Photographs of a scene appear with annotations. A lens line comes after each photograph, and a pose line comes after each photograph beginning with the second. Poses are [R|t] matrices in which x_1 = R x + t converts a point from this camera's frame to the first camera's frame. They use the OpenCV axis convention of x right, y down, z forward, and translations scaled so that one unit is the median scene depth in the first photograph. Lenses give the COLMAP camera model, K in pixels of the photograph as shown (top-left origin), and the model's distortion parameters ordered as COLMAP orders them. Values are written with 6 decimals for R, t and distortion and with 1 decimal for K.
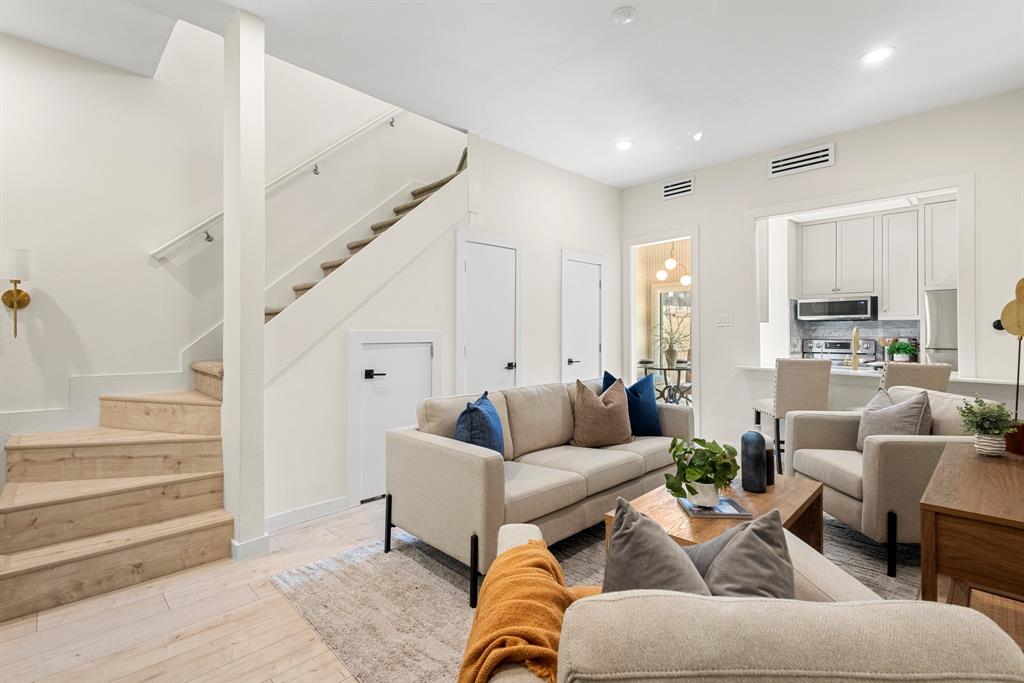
lens RADIAL K [[472.2, 0, 505.1], [0, 472.2, 334.3], [0, 0, 1]] dist [-0.000510, -0.001727]
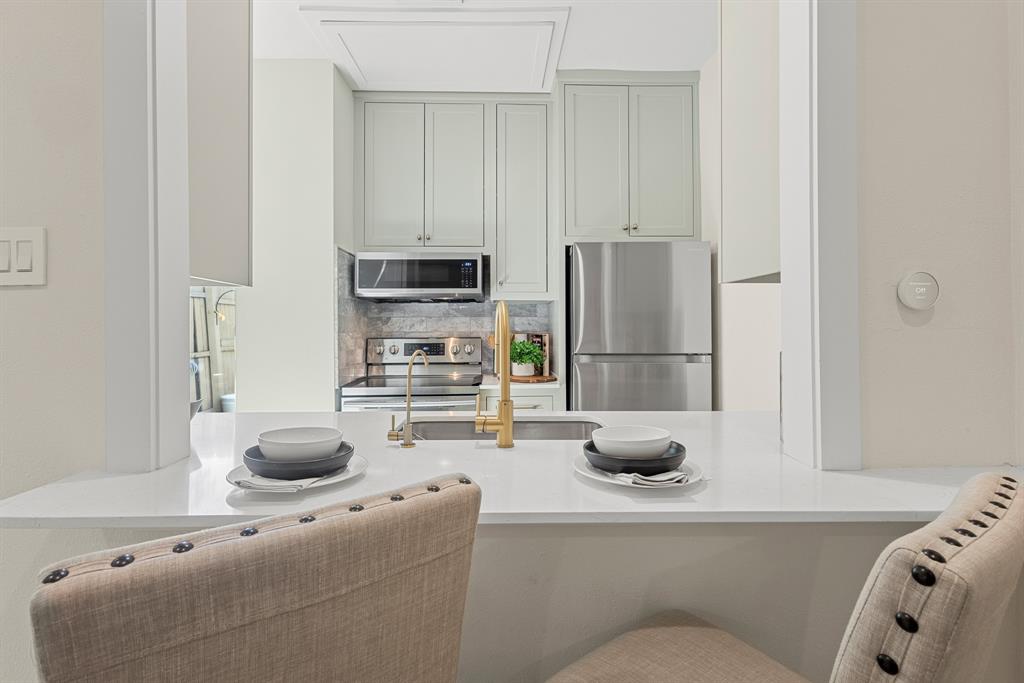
lens RADIAL K [[472.2, 0, 510.0], [0, 472.2, 331.6], [0, 0, 1]] dist [-0.000510, -0.001727]
pose [[0.662586, -0.006581, 0.748957, 0.408871], [0.004423, 0.999978, 0.004873, 0.002519], [-0.748973, 0.000084, 0.662601, 0.635308]]
